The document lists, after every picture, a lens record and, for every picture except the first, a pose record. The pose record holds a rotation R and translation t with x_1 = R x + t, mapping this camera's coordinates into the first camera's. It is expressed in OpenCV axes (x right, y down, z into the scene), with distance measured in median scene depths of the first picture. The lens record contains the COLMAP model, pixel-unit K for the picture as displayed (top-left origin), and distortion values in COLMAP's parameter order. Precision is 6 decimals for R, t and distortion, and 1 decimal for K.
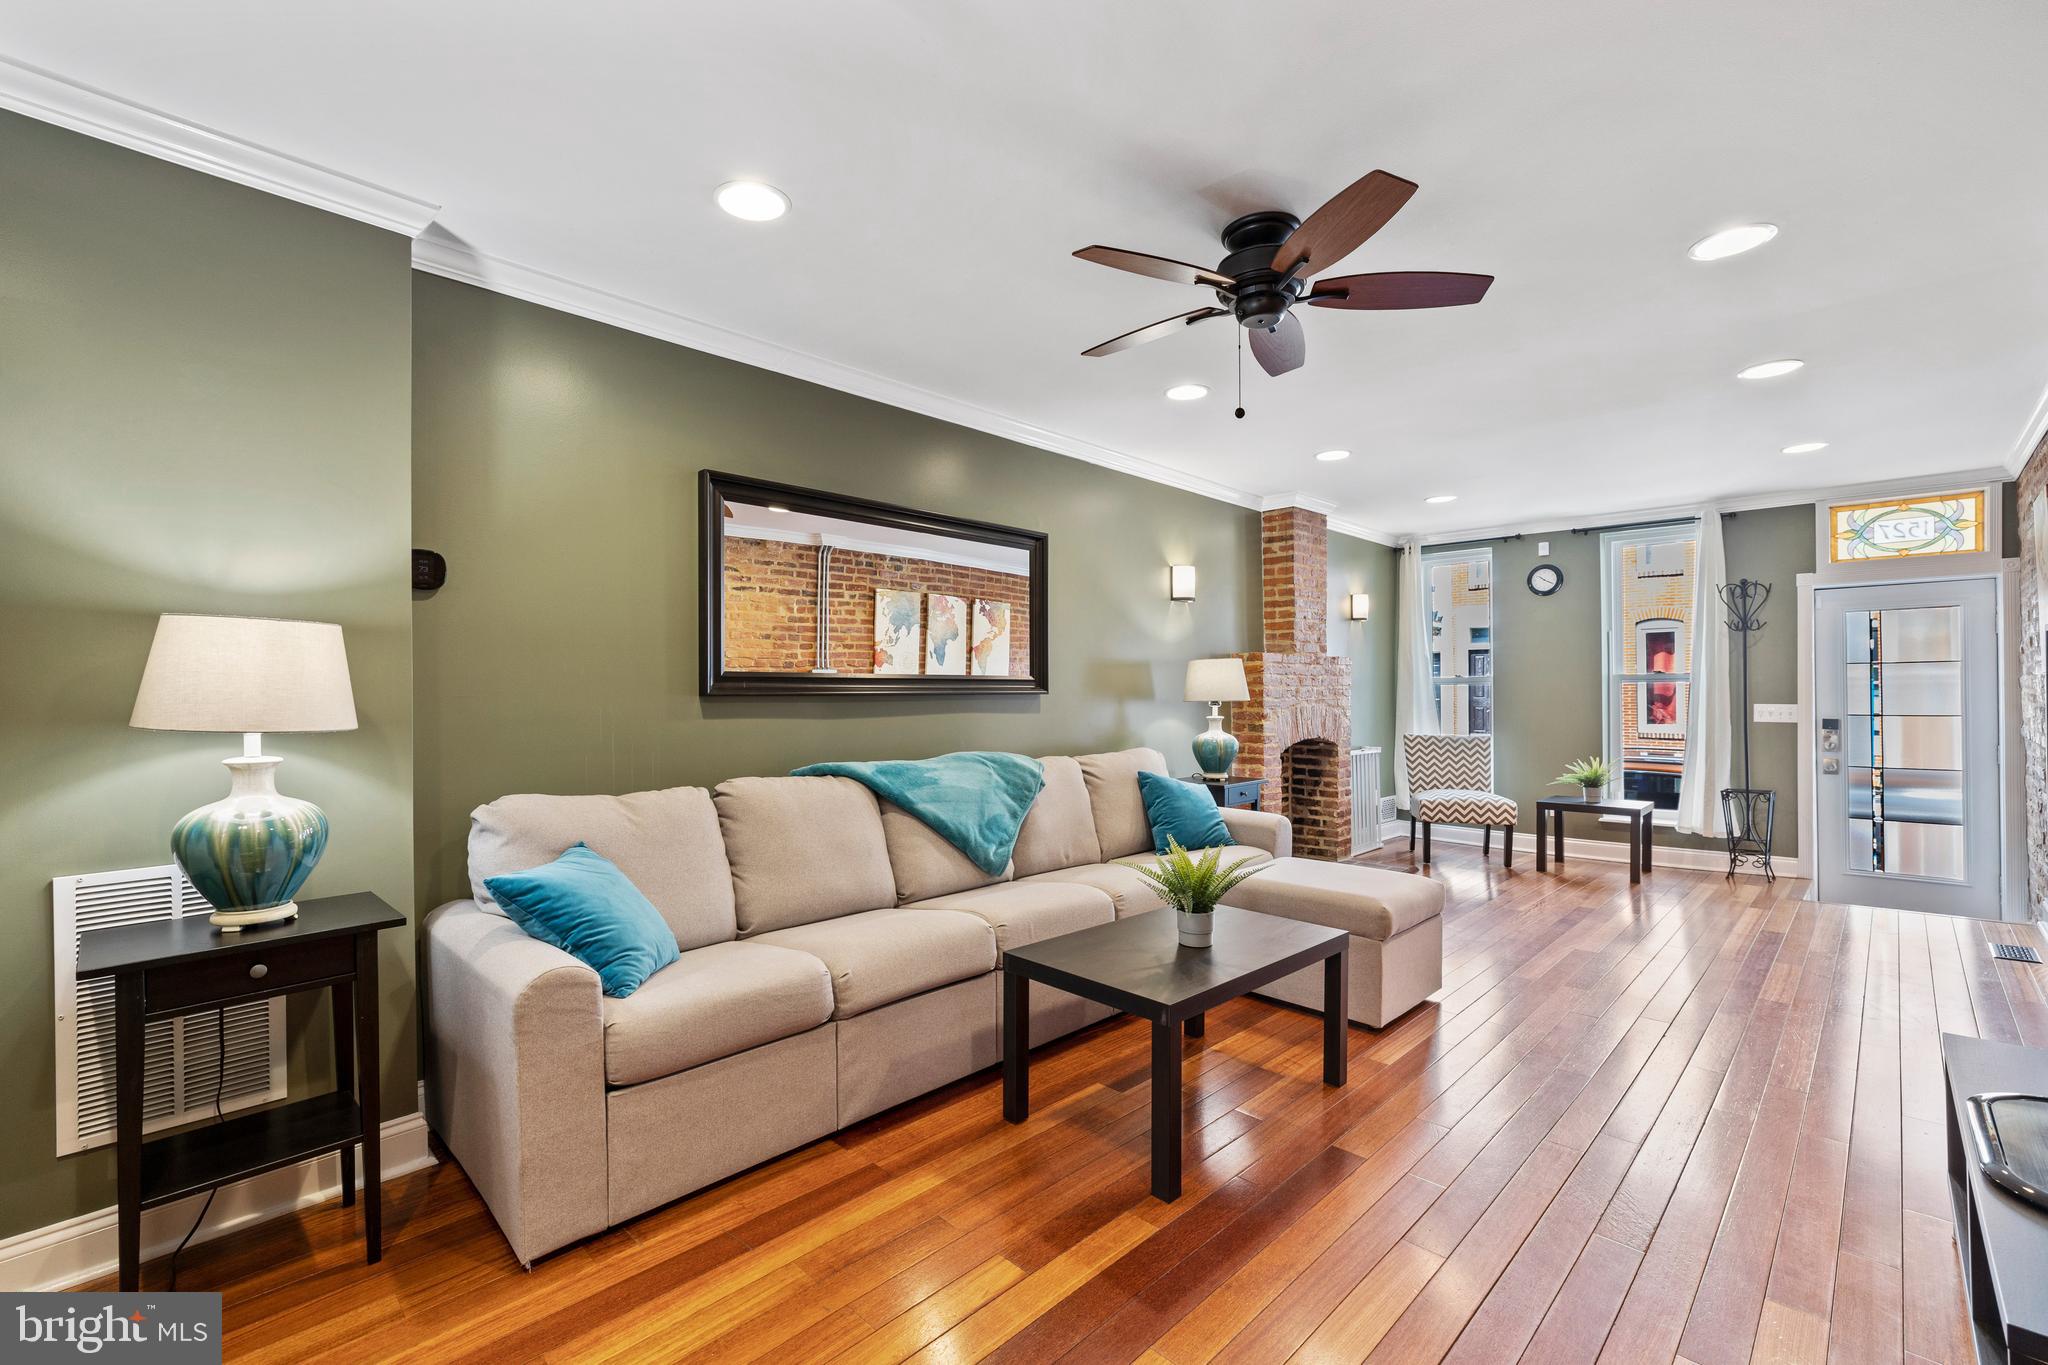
lens RADIAL K [[879.7, 0, 1024.0], [0, 879.7, 682.5], [0, 0, 1]] dist [0.000219, 0.000124]
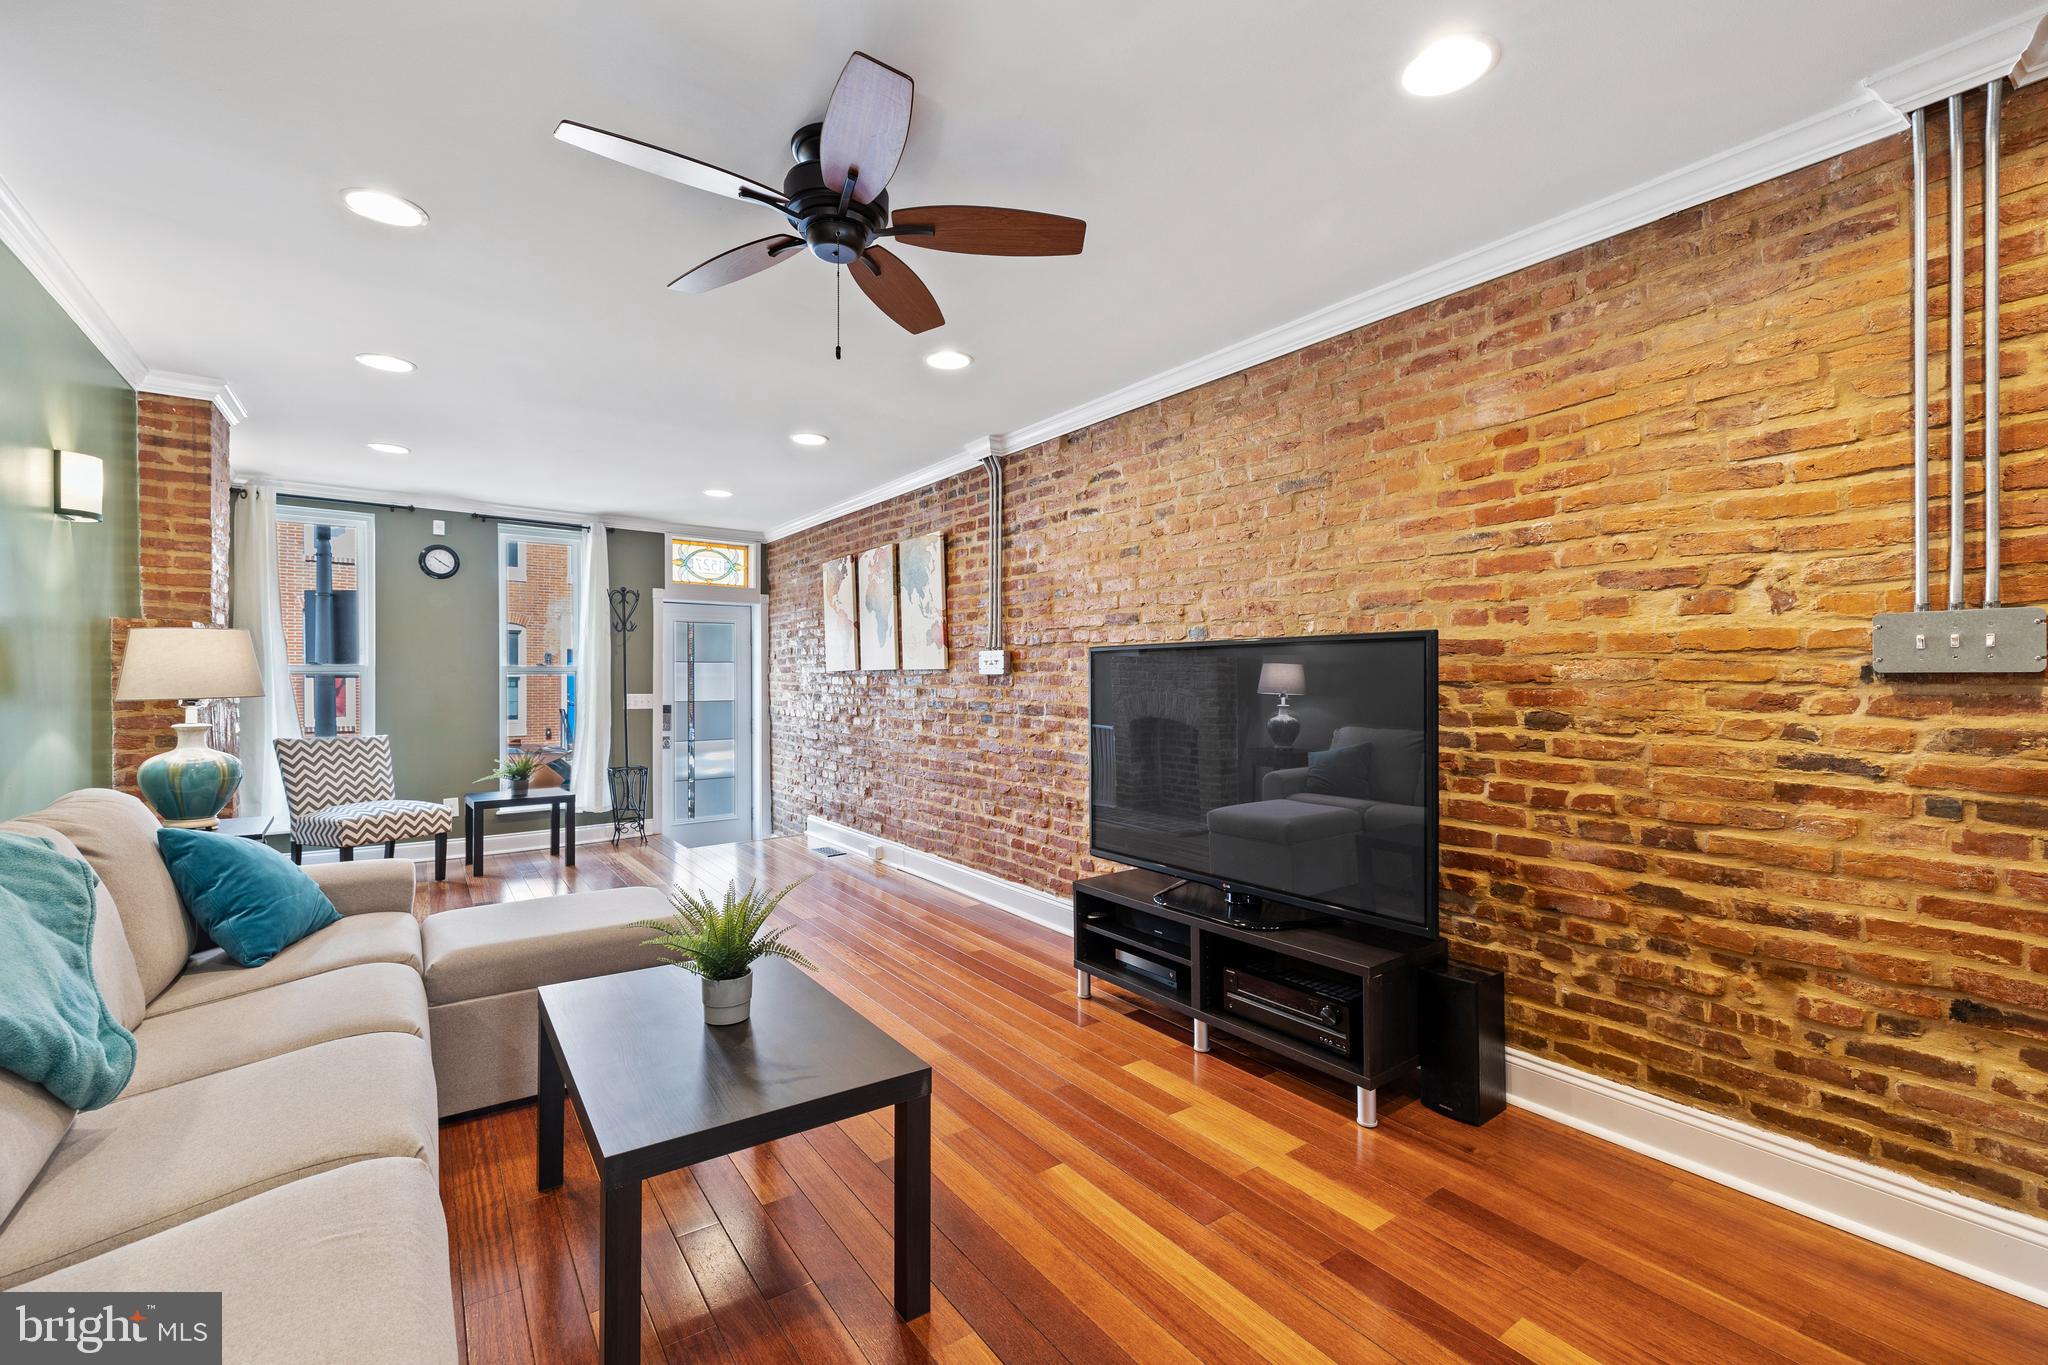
lens RADIAL K [[859.8, 0, 1023.9], [0, 859.8, 675.8], [0, 0, 1]] dist [0.000142, -0.000317]
pose [[0.157569, 0.009317, 0.987464, -0.227647], [-0.011089, 0.999909, -0.007665, 0.003226], [-0.987446, -0.009742, 0.157658, 0.293914]]
